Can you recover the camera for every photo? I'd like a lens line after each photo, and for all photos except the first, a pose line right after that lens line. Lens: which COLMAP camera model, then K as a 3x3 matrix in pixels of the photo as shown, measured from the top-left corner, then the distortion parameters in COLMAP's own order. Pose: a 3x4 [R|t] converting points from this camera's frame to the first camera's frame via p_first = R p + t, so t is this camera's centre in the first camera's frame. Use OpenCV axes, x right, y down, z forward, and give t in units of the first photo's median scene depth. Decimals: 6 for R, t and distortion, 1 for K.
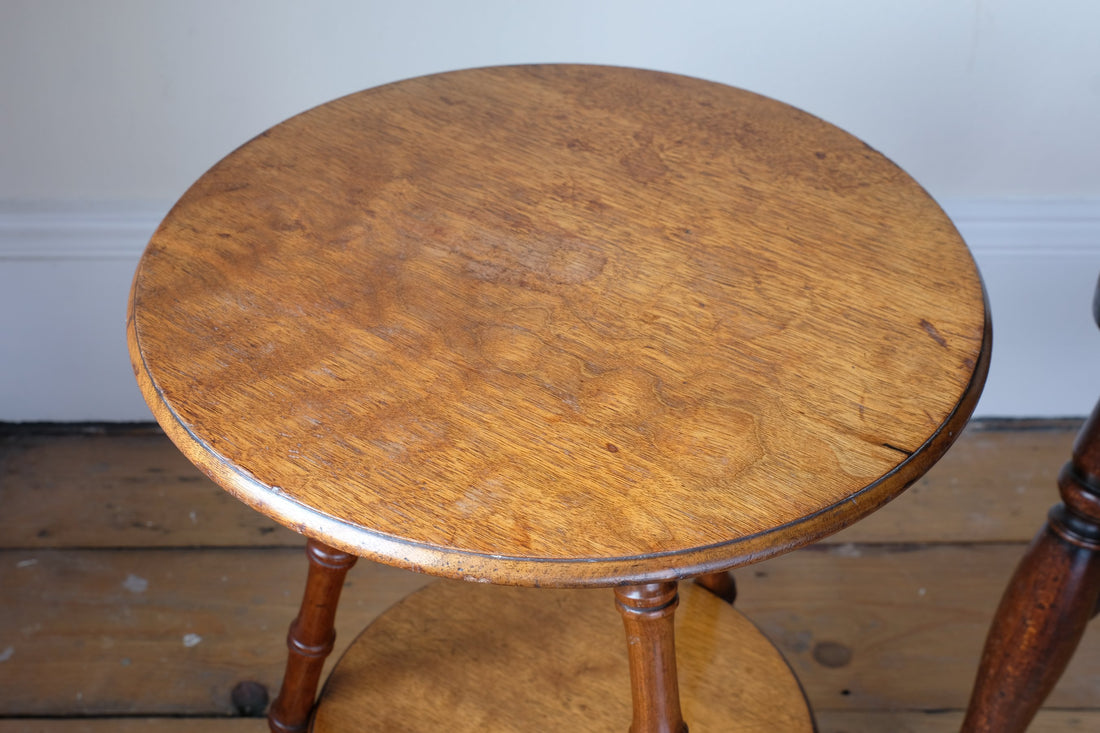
lens RADIAL K [[1552.2, 0, 550.0], [0, 1552.2, 366.5], [0, 0, 1]] dist [-0.053416, 0.154374]
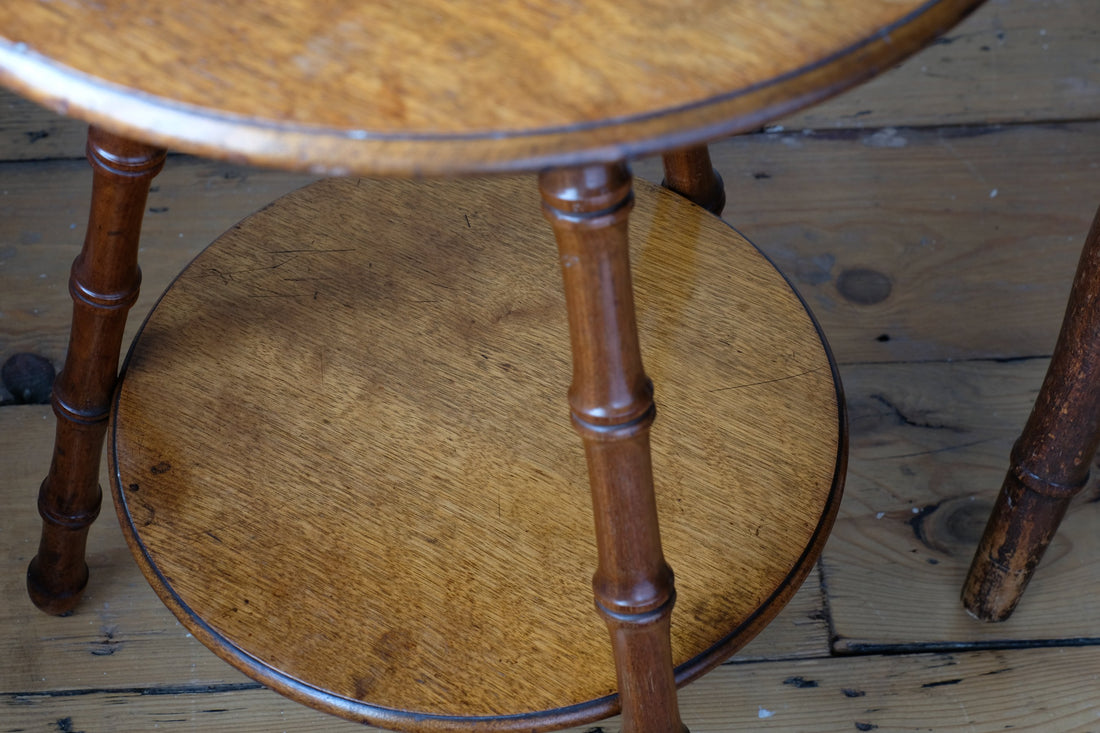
lens RADIAL K [[2232.4, 0, 550.0], [0, 2232.4, 366.5], [0, 0, 1]] dist [-0.021615, 0.309945]
pose [[0.998833, -0.035672, 0.032557, 0.010333], [0.028274, 0.978431, 0.204630, 0.018384], [-0.039154, -0.203471, 0.978298, 0.022254]]
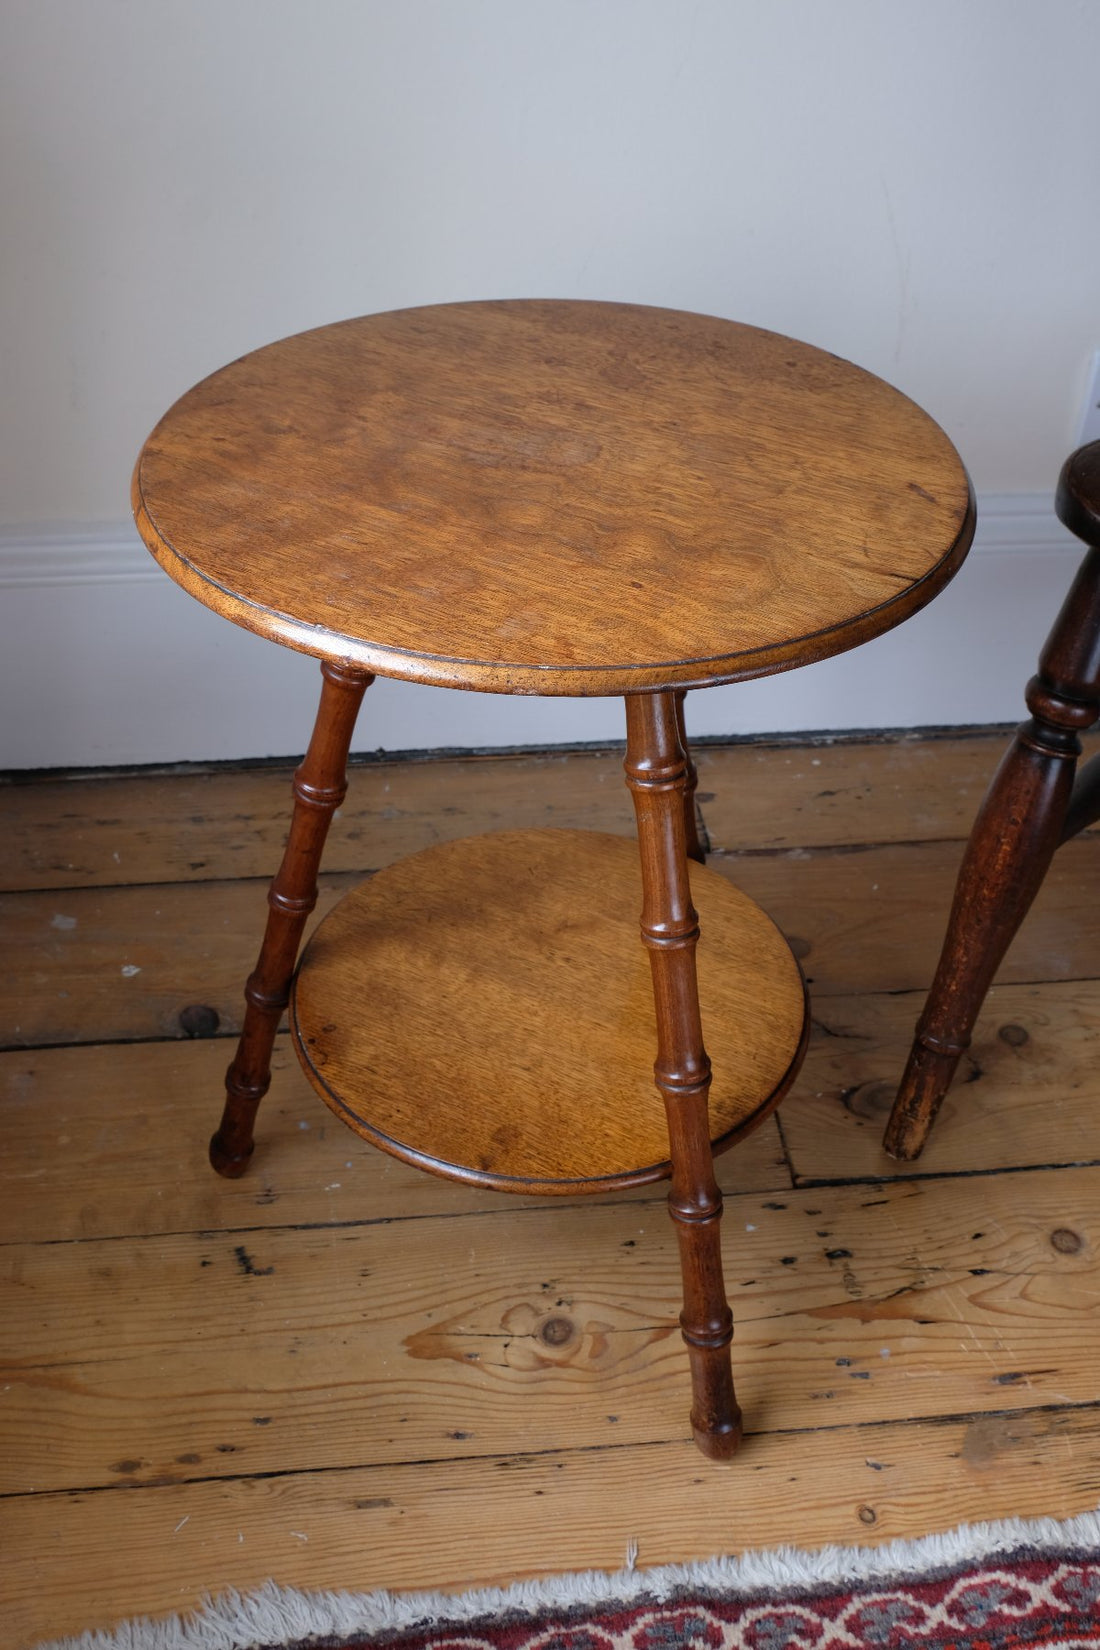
lens RADIAL K [[1696.3, 0, 550.0], [0, 1696.3, 825.0], [0, 0, 1]] dist [-0.034867, 0.022108]
pose [[0.994907, -0.046468, 0.089443, -0.100207], [0.047727, 0.998788, -0.011988, 0.176733], [-0.088777, 0.016196, 0.995920, -0.099990]]
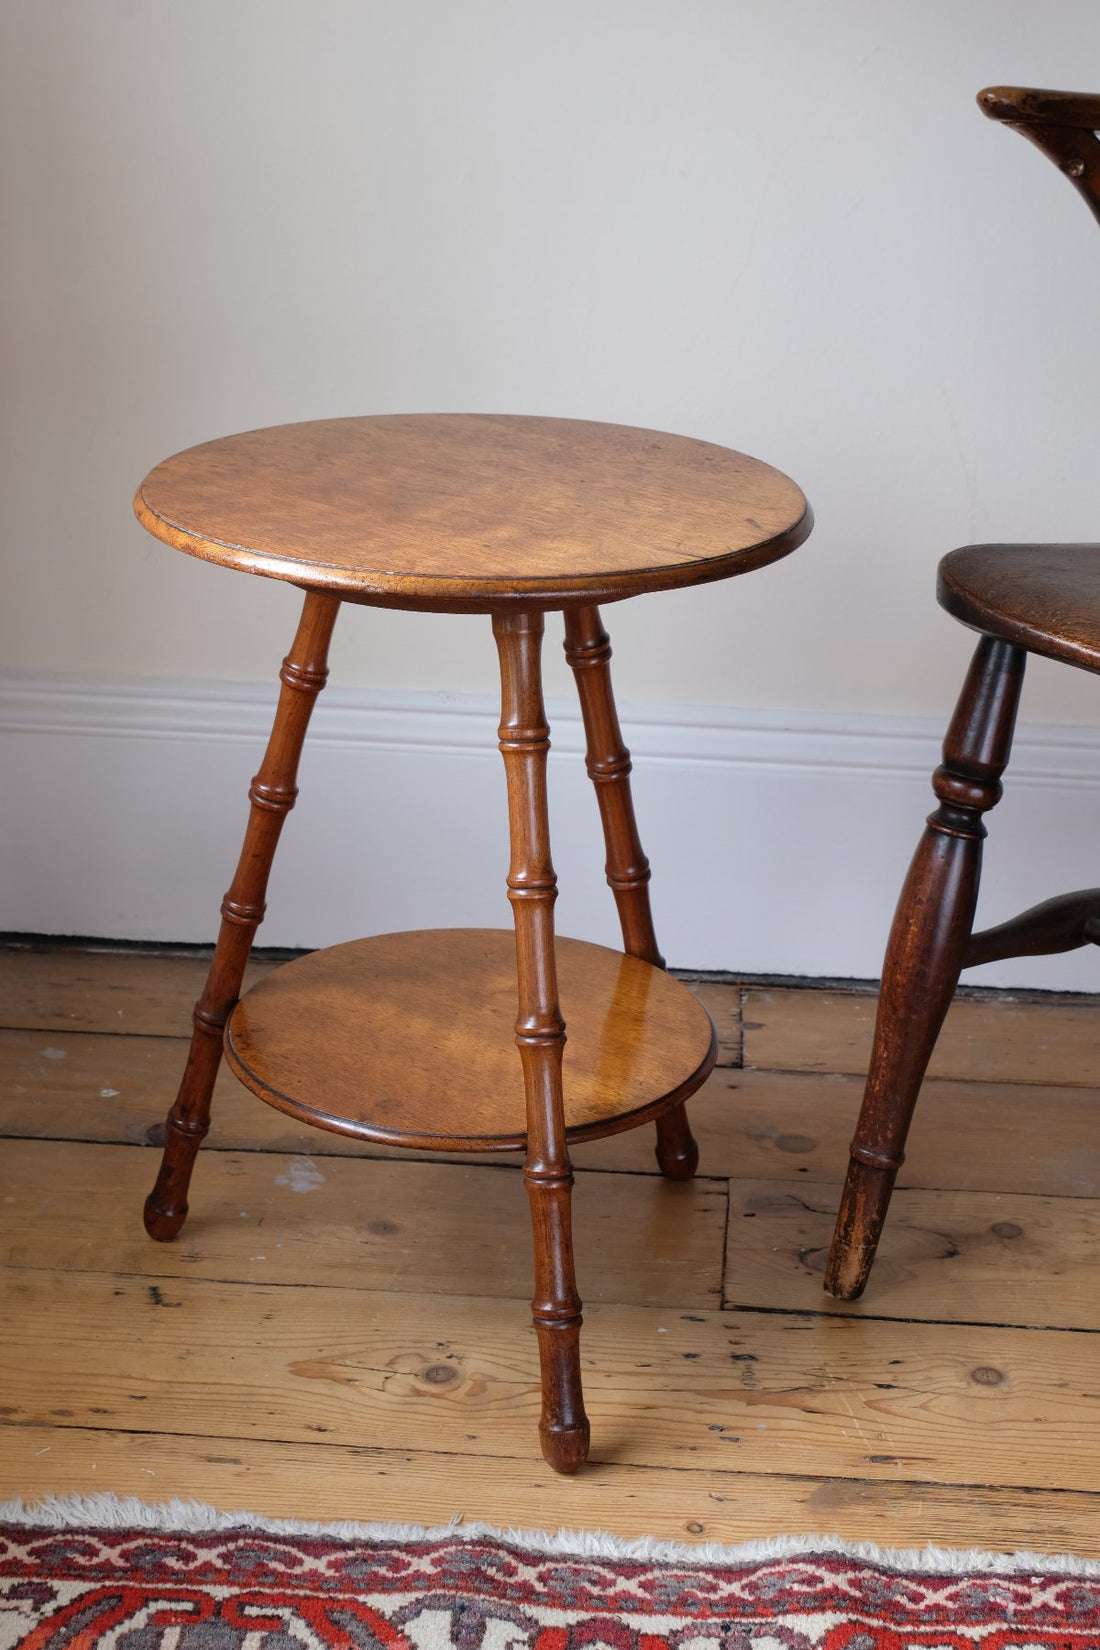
lens RADIAL K [[2743.1, 0, 550.0], [0, 2743.1, 825.0], [0, 0, 1]] dist [-0.041316, 0.328615]
pose [[0.996131, 0.054907, -0.068620, 0.214919], [-0.073237, 0.950235, -0.302804, 0.792058], [0.048579, 0.306658, 0.950579, -0.946438]]
